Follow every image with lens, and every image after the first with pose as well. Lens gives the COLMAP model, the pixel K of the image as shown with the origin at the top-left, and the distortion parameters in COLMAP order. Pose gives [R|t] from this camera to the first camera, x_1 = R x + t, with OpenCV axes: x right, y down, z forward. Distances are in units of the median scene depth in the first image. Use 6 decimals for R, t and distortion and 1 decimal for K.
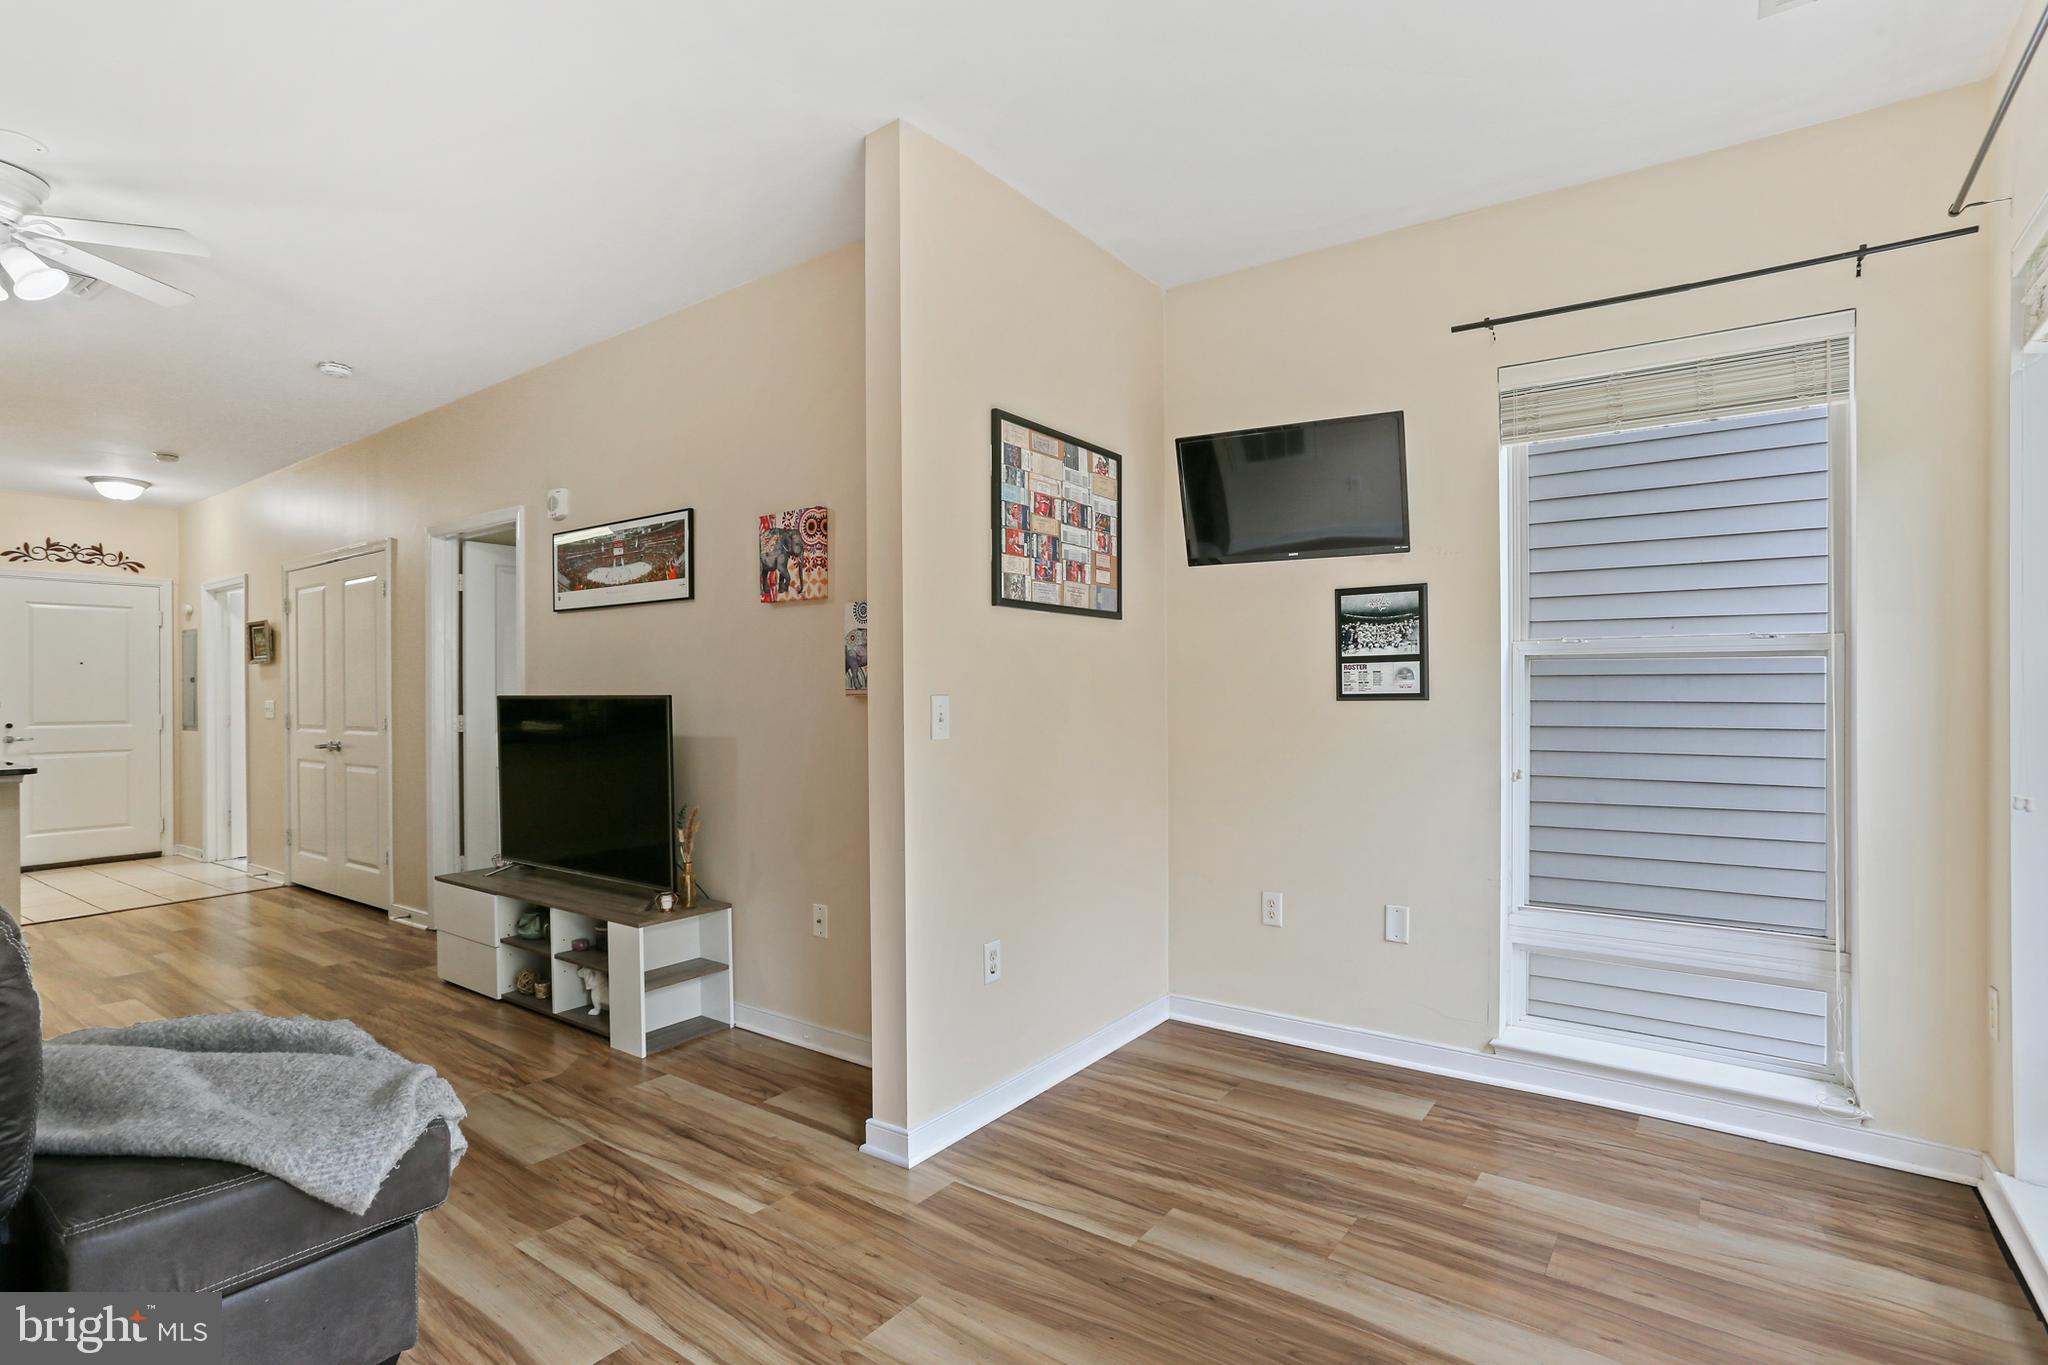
lens RADIAL K [[1009.5, 0, 1018.5], [0, 1009.5, 697.5], [0, 0, 1]] dist [-0.052214, 0.032449]
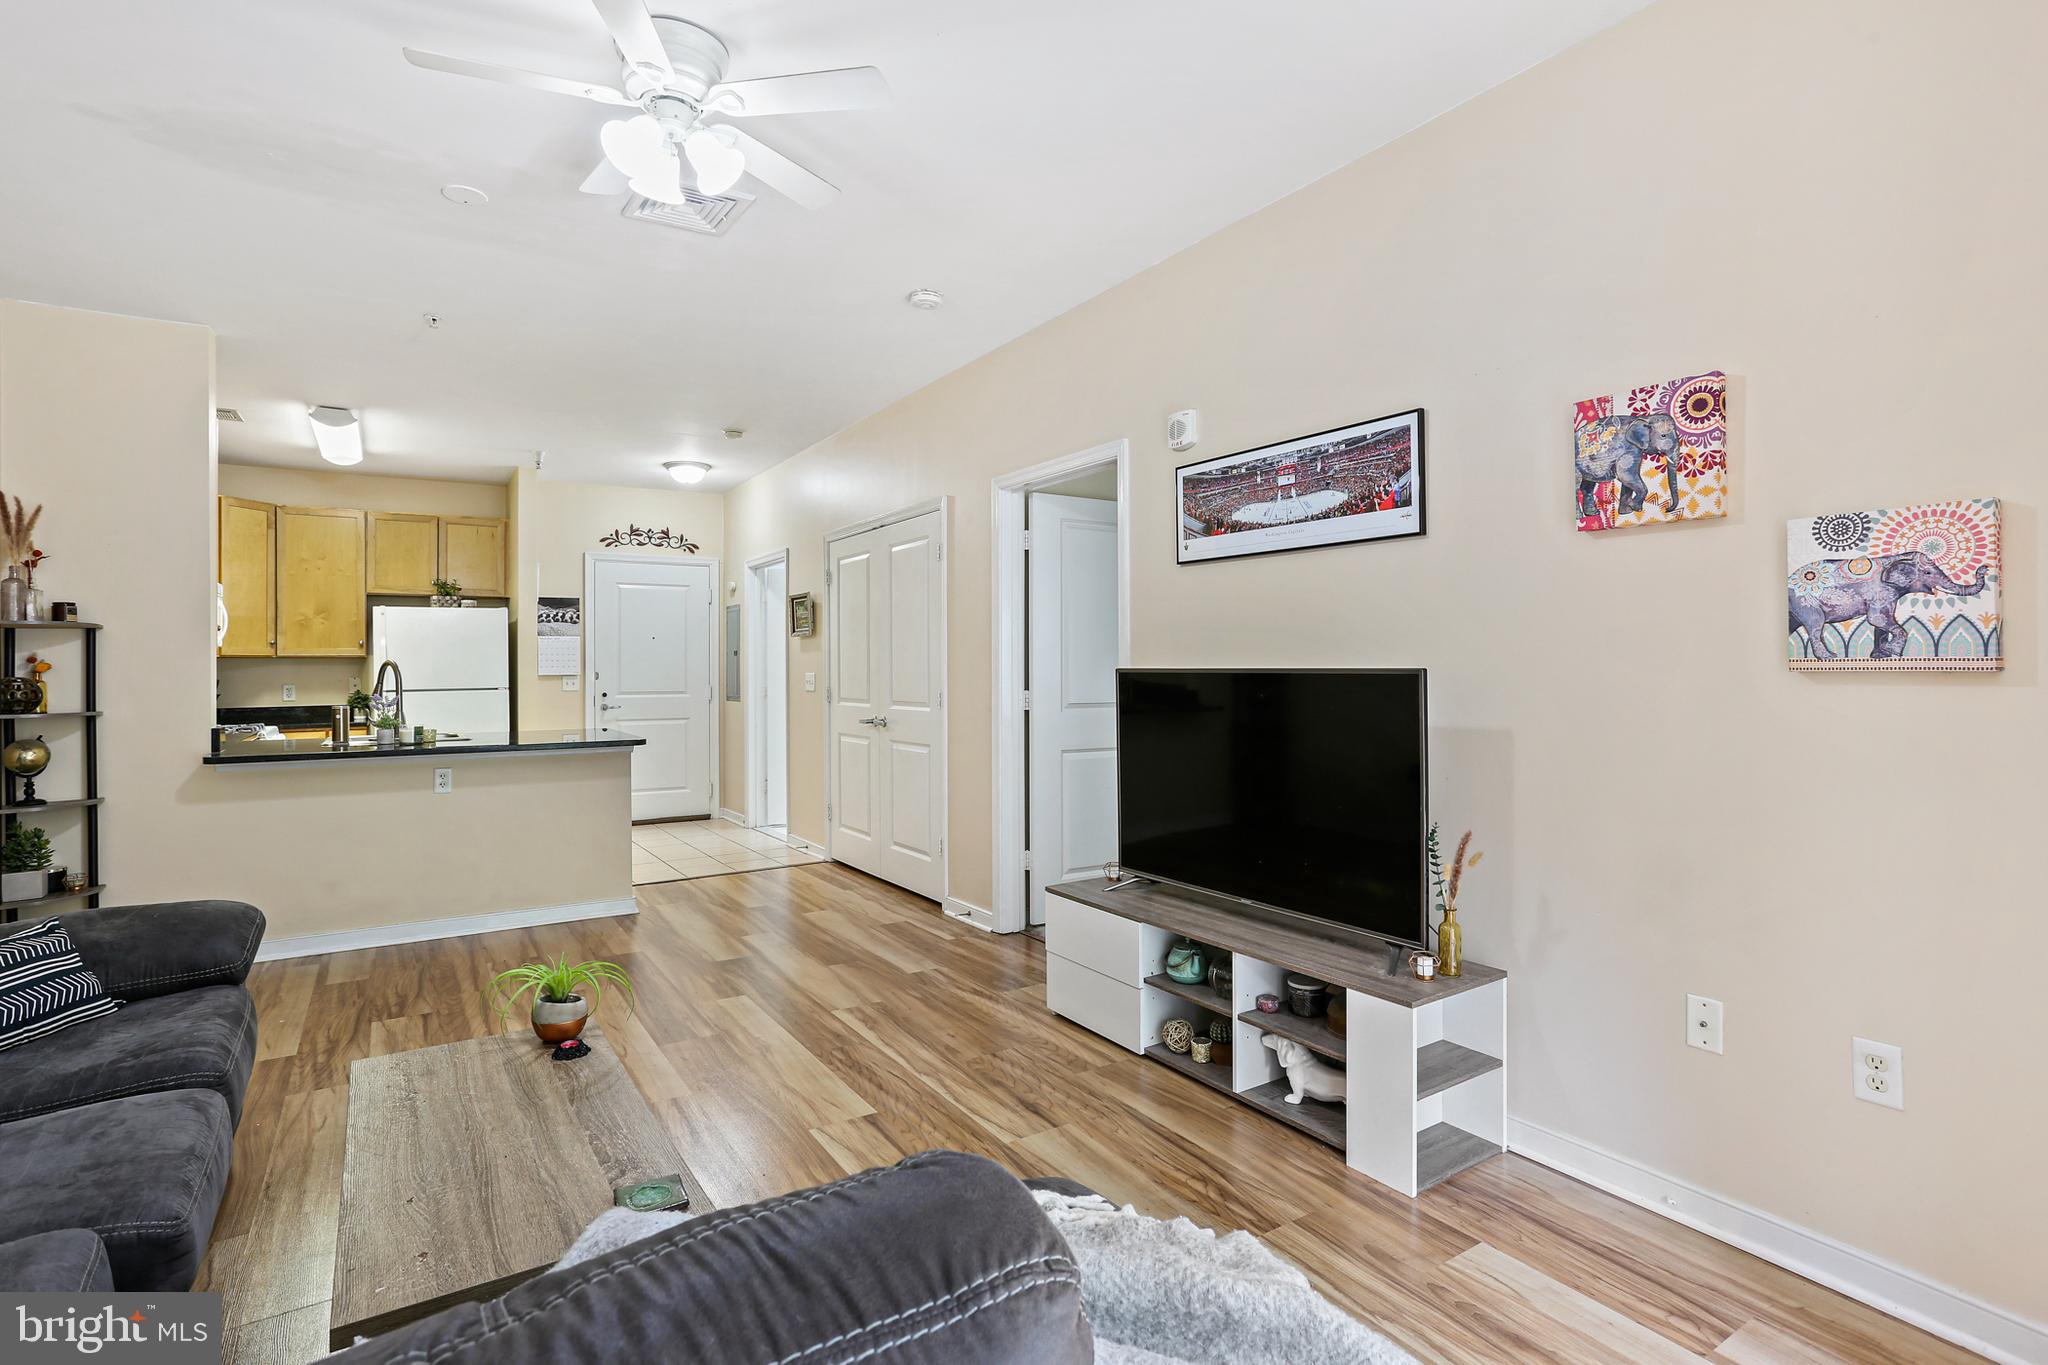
lens RADIAL K [[1003.6, 0, 1024.2], [0, 1003.6, 663.8], [0, 0, 1]] dist [-0.057160, 0.033233]
pose [[0.933972, -0.001392, -0.357342, -0.372142], [-0.000343, 0.999988, -0.004790, -0.002915], [0.357345, 0.004596, 0.933961, 0.259992]]
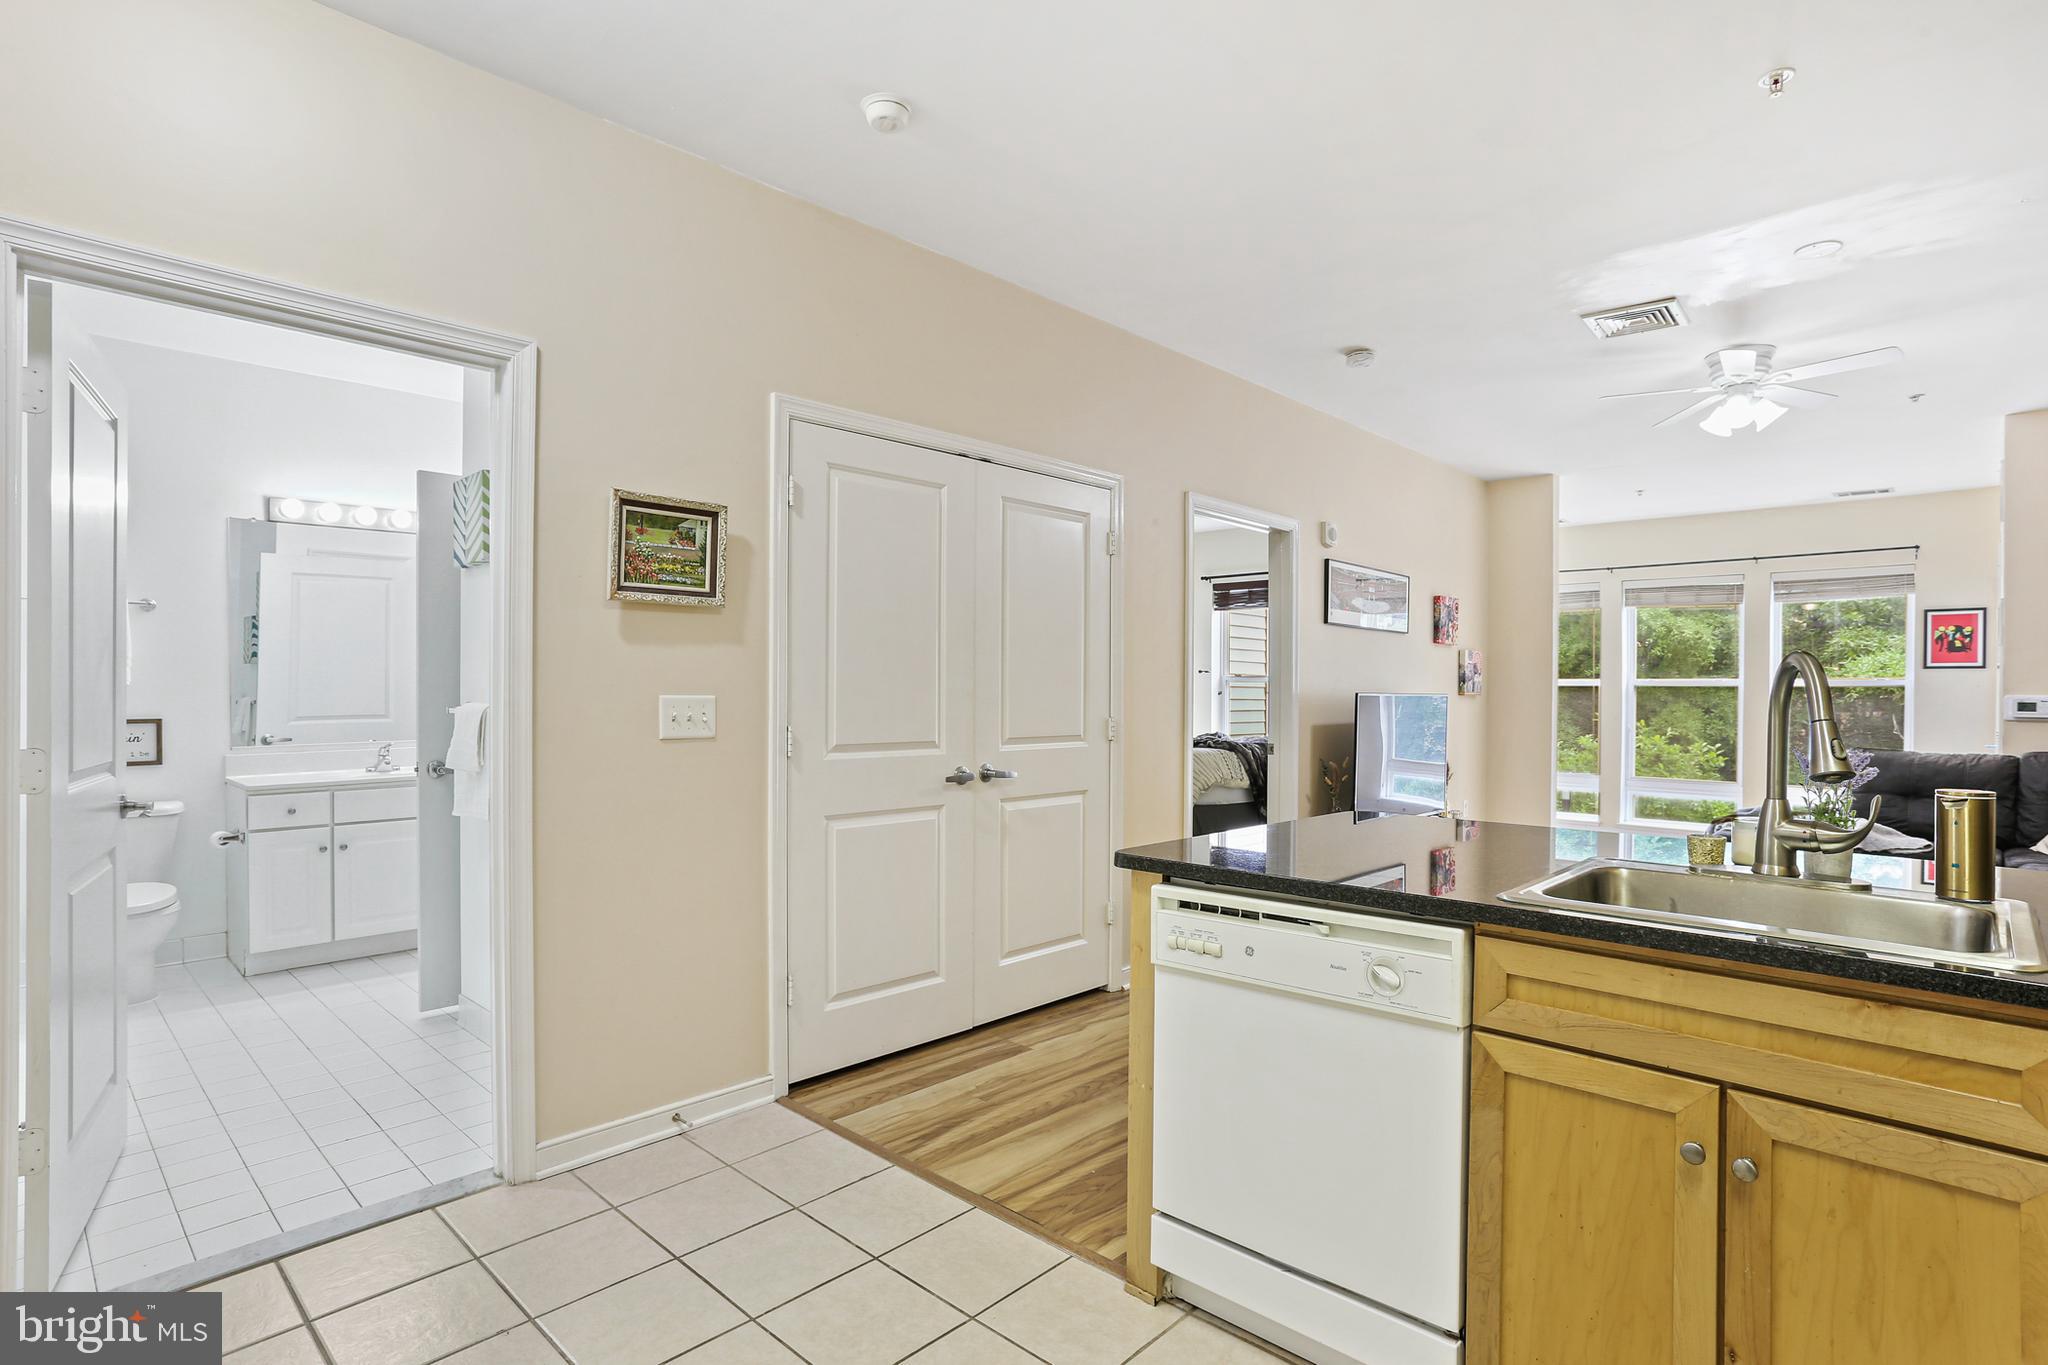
lens RADIAL K [[1031.8, 0, 1015.9], [0, 1031.8, 693.9], [0, 0, 1]] dist [-0.066207, 0.036461]
pose [[0.135652, 0.004173, 0.990748, -2.217415], [-0.002860, 0.999989, -0.003820, 0.006280], [-0.990752, -0.002315, 0.135662, 1.534197]]
